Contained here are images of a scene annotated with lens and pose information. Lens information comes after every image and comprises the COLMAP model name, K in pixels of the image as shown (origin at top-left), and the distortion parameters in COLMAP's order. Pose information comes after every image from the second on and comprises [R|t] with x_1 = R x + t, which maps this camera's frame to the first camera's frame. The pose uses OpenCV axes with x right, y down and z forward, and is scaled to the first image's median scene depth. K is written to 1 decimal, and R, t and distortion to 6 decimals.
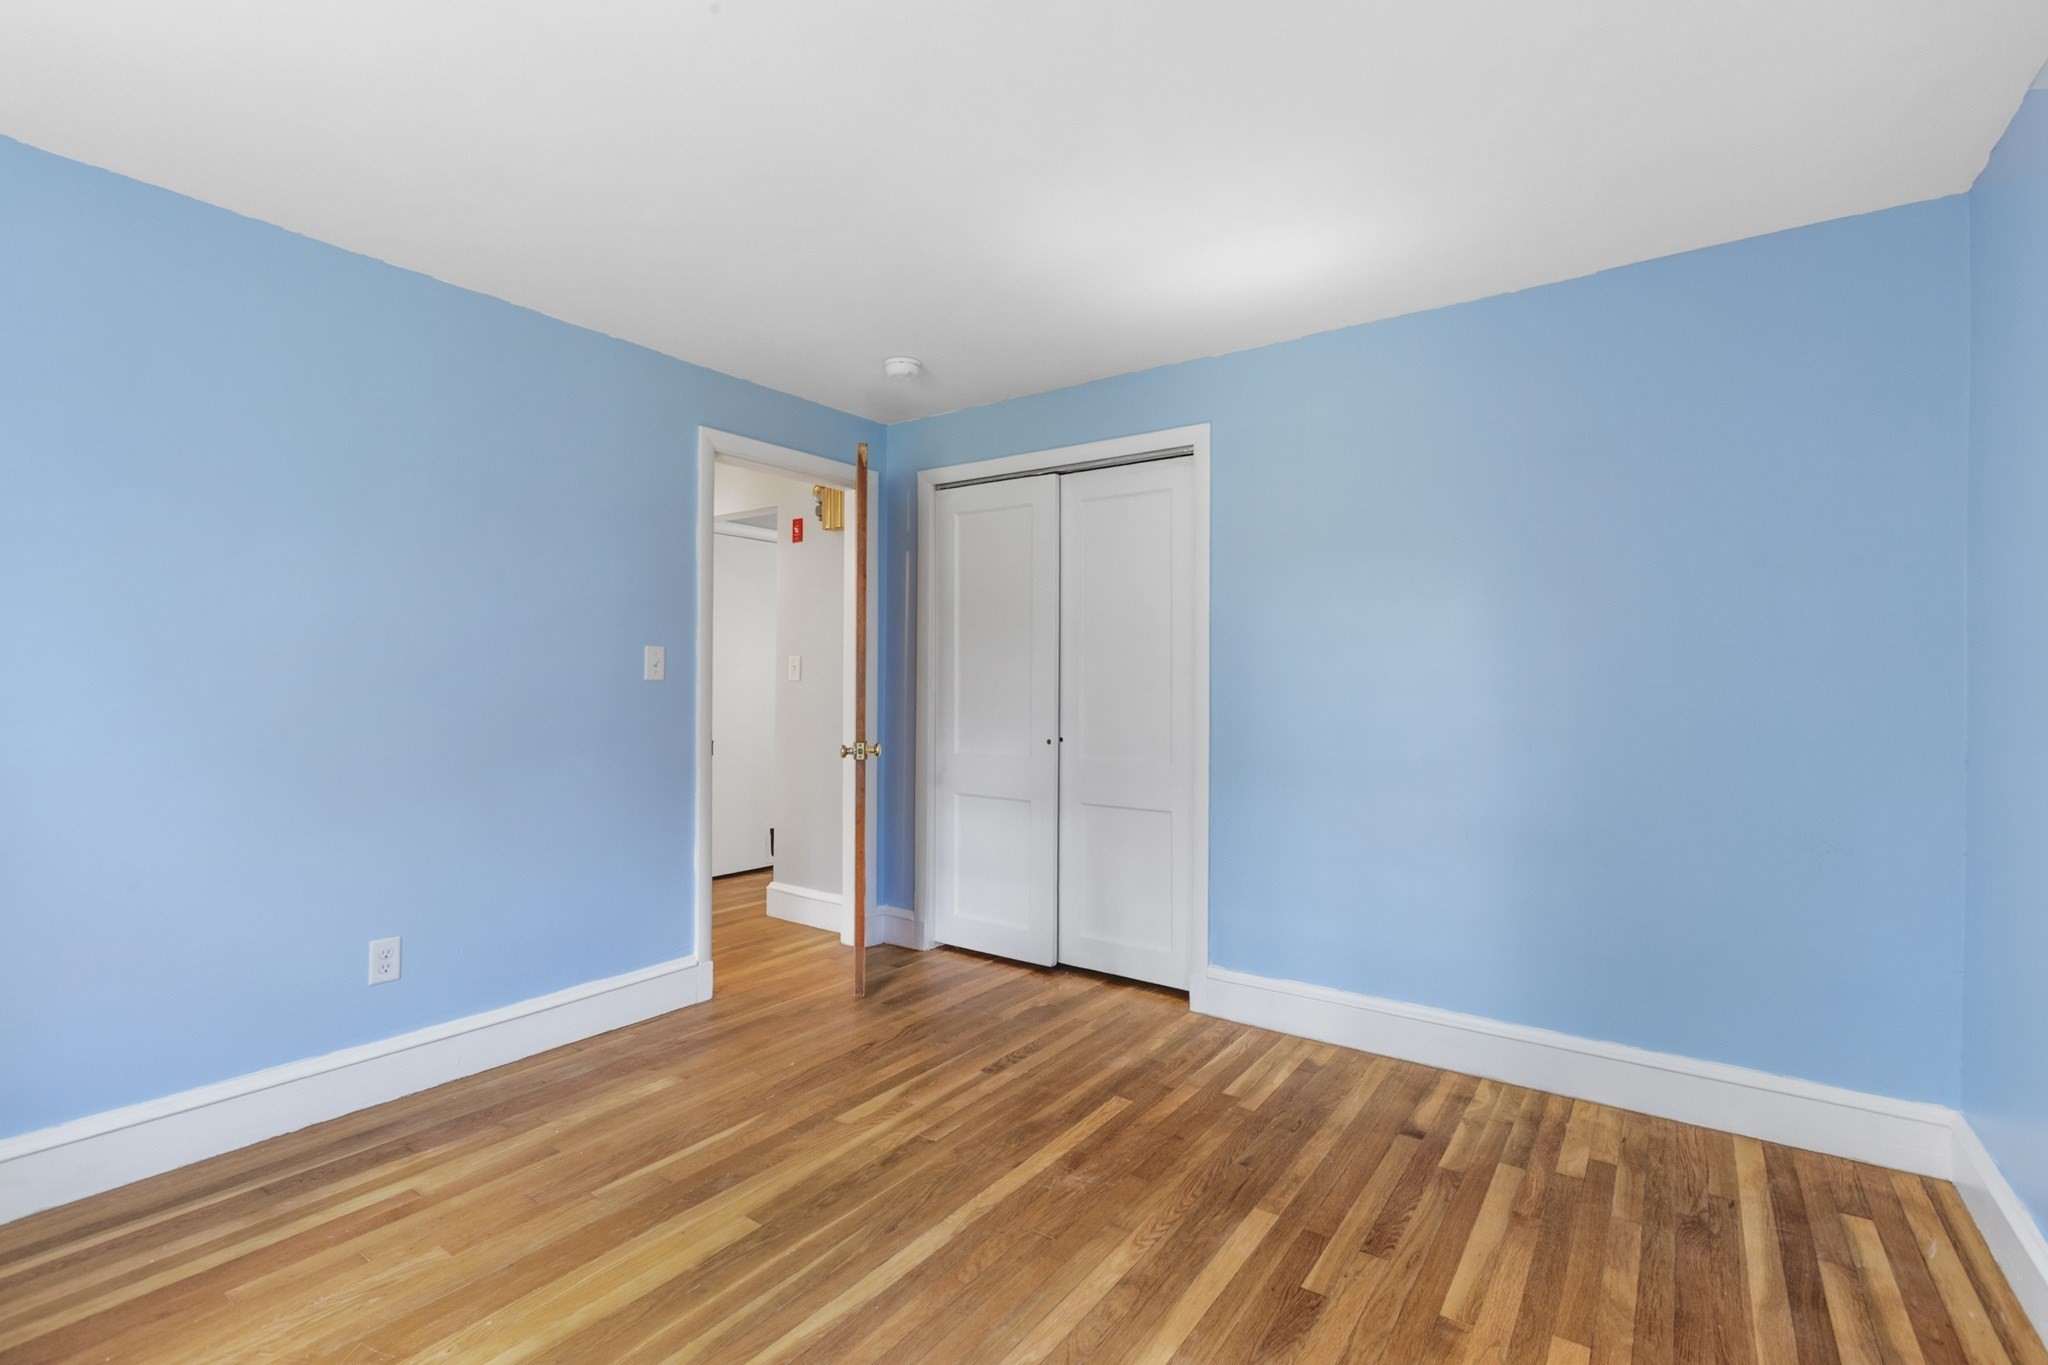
lens RADIAL K [[926.8, 0, 1024.0], [0, 926.8, 682.5], [0, 0, 1]] dist [0.000759, 0.000106]
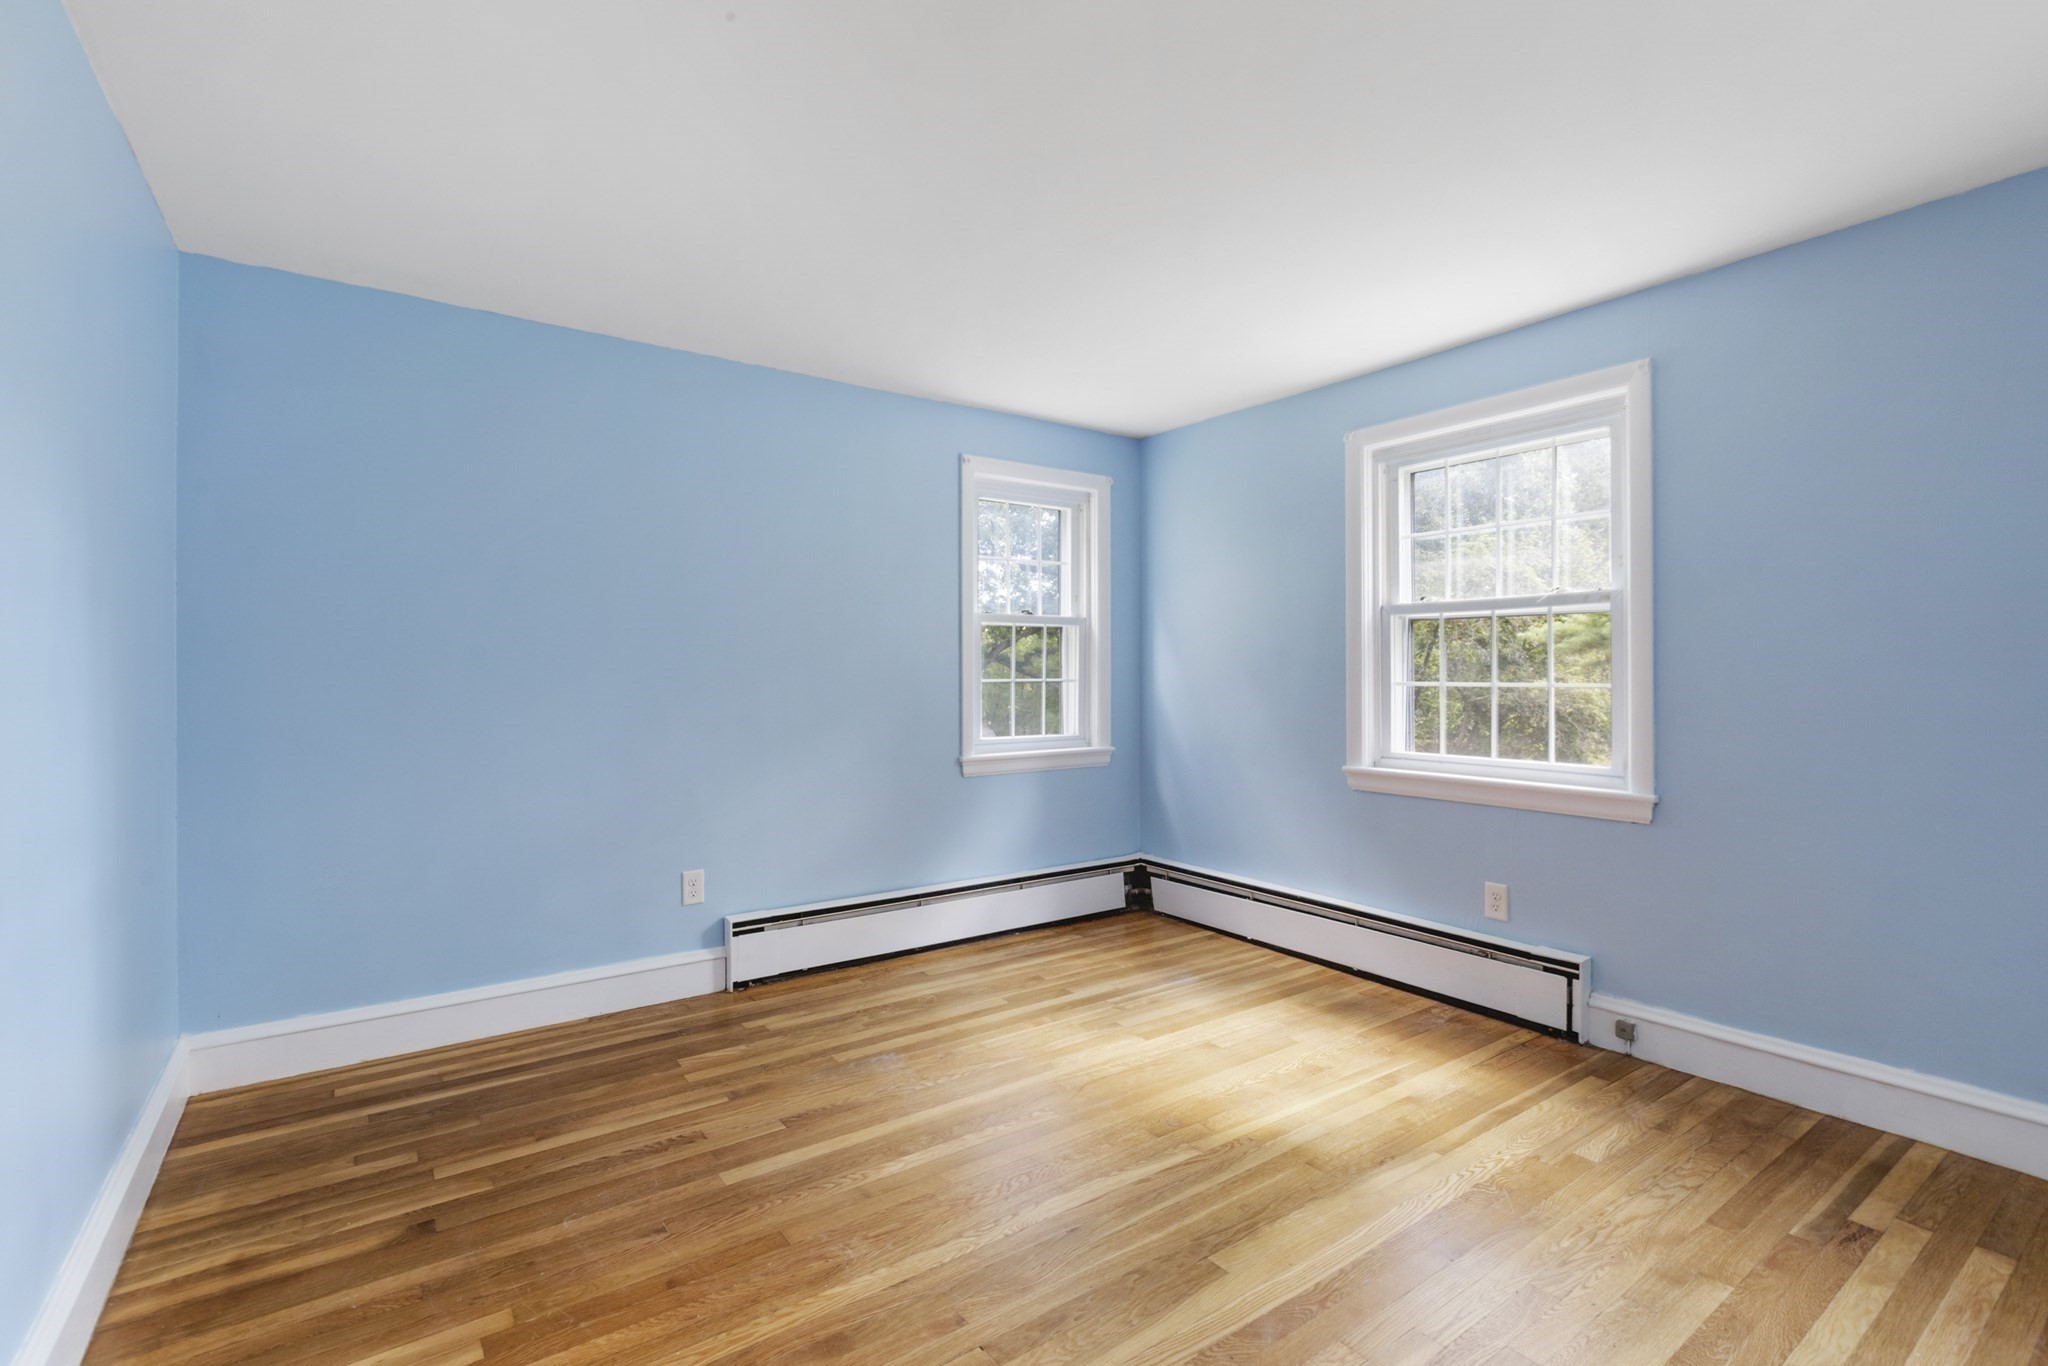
lens RADIAL K [[926.8, 0, 1024.0], [0, 926.8, 683.0], [0, 0, 1]] dist [0.000759, 0.000106]
pose [[-0.944272, -0.007701, 0.329075, -0.372548], [-0.005717, 0.999959, 0.006995, 0.004303], [-0.329115, 0.004724, -0.944278, 1.758846]]
